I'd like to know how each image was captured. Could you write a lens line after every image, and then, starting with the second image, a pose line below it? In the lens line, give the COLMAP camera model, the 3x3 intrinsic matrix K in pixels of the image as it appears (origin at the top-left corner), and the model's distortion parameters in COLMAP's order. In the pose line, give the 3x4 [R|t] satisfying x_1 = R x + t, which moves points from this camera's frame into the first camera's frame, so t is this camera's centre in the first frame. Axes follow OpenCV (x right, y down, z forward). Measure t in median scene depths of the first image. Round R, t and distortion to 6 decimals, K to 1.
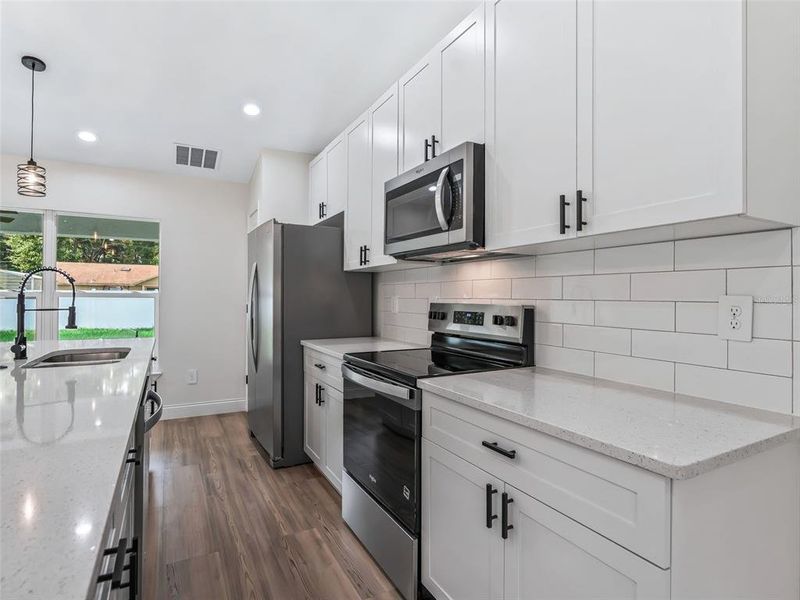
lens RADIAL K [[425.2, 0, 389.2], [0, 425.2, 295.8], [0, 0, 1]] dist [-0.013791, 0.000198]
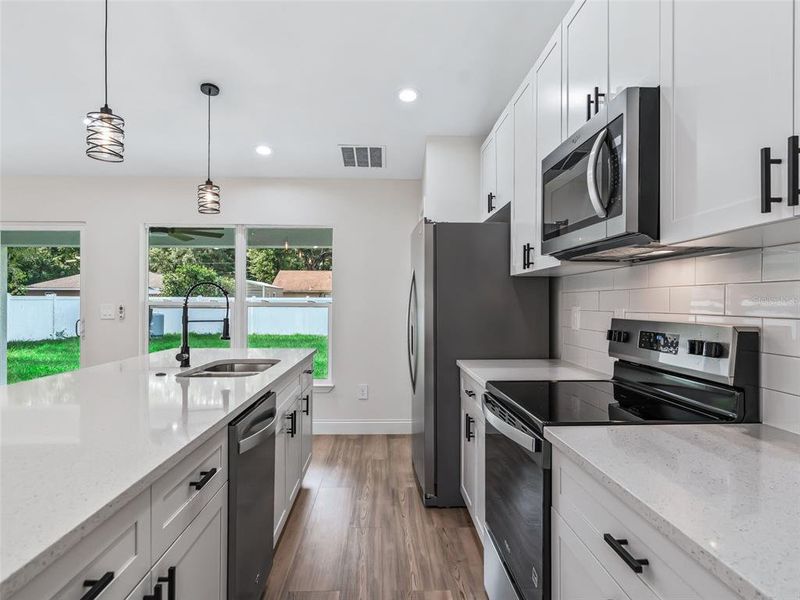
lens RADIAL K [[494.6, 0, 395.4], [0, 494.6, 303.2], [0, 0, 1]] dist [-0.010714, -0.000292]
pose [[0.899444, -0.000543, -0.437036, 0.127174], [0.001521, 0.999997, 0.001888, -0.010743], [0.437034, -0.002363, 0.899442, 0.077396]]
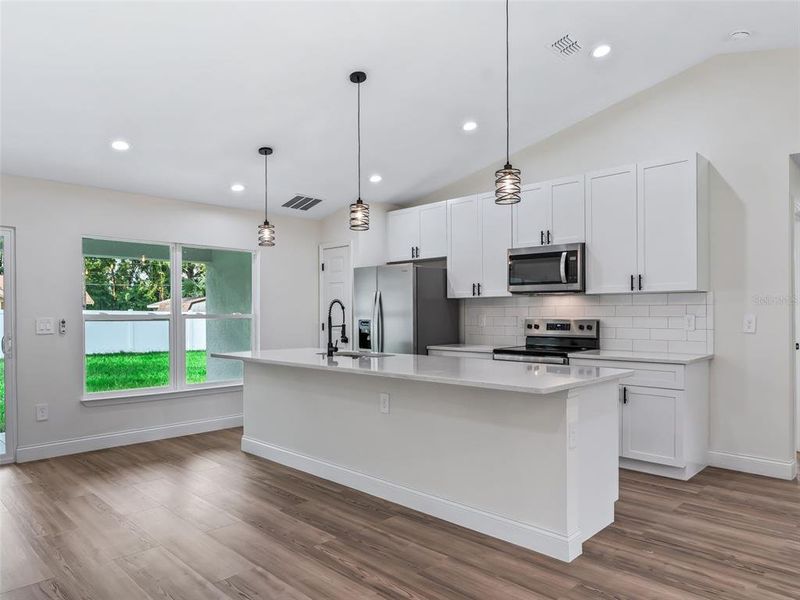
lens RADIAL K [[547.0, 0, 400.6], [0, 547.0, 315.8], [0, 0, 1]] dist [-0.018865, 0.001552]
pose [[0.954409, -0.010890, 0.298302, -0.980781], [0.008606, 0.999923, 0.008969, -0.019206], [-0.298377, -0.005993, 0.954429, -0.881867]]
